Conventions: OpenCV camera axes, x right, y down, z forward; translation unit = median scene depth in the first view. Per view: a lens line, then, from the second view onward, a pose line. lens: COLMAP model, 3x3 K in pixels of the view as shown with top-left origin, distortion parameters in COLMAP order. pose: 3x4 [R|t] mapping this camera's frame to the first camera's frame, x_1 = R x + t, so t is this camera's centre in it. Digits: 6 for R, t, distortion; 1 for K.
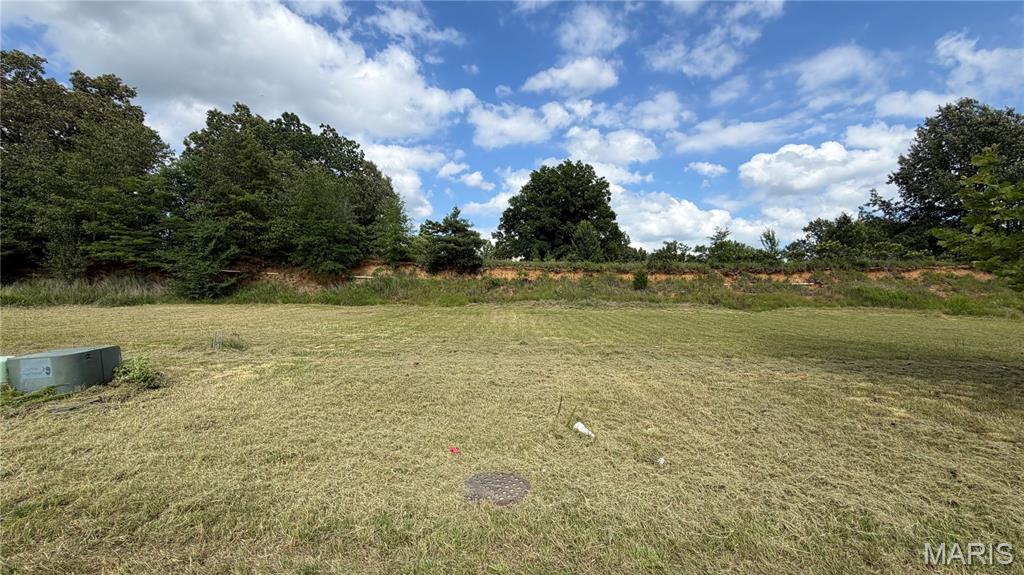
lens RADIAL K [[408.6, 0, 513.6], [0, 408.6, 288.2], [0, 0, 1]] dist [-0.001735, -0.000358]
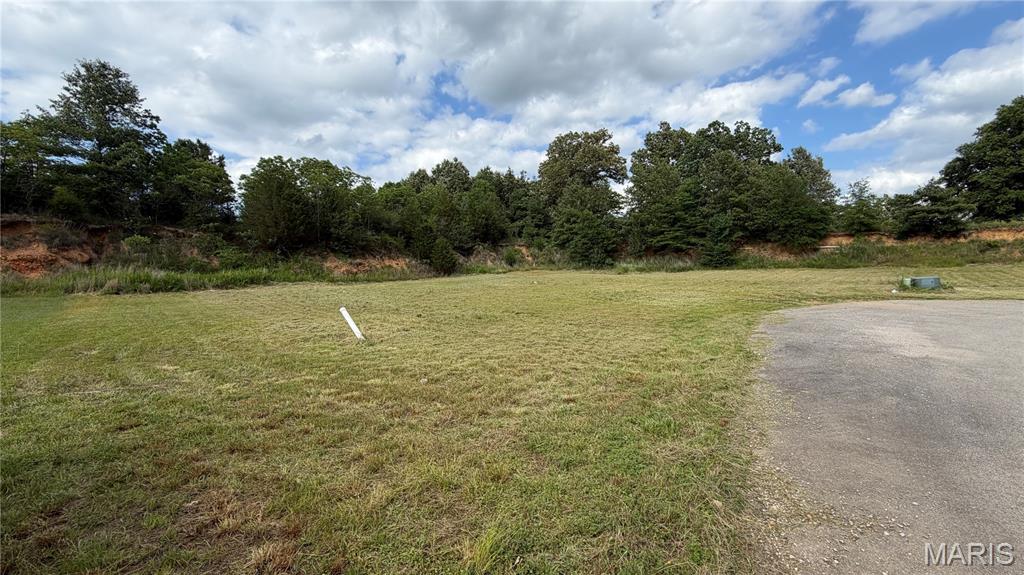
lens RADIAL K [[408.6, 0, 510.1], [0, 408.6, 284.1], [0, 0, 1]] dist [-0.001735, -0.000358]
pose [[0.728532, 0.000438, -0.685011, -0.217587], [0.042462, 0.998048, 0.045799, -0.011898], [0.683694, -0.062453, 0.727091, -0.606792]]
